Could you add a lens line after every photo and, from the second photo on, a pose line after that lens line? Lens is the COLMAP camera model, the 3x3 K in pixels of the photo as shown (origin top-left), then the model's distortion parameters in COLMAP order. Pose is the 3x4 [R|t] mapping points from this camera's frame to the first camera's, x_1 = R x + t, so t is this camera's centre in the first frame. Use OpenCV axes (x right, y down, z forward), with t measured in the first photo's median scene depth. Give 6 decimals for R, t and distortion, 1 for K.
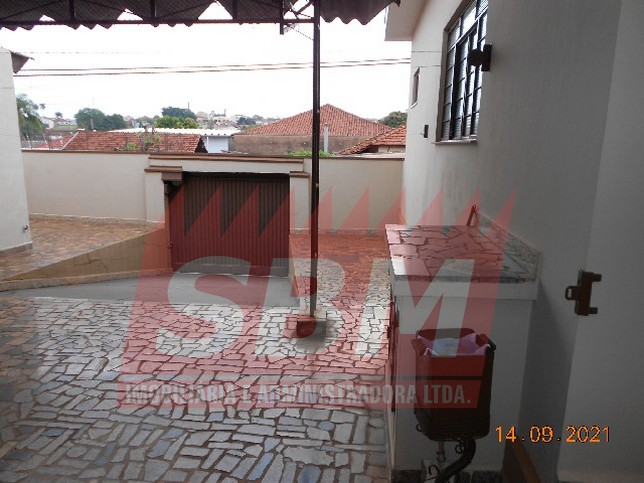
lens RADIAL K [[485.5, 0, 329.2], [0, 485.5, 256.7], [0, 0, 1]] dist [-0.004027, -0.012857]
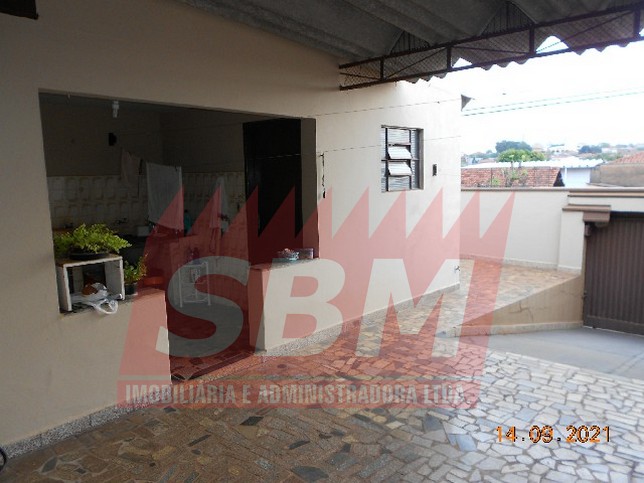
lens RADIAL K [[485.5, 0, 320.2], [0, 485.5, 241.0], [0, 0, 1]] dist [-0.004027, -0.012857]
pose [[0.805746, 0.042911, -0.590705, -0.201836], [-0.100334, 0.992846, -0.064736, -0.016699], [0.583701, 0.111428, 0.804286, 0.022749]]
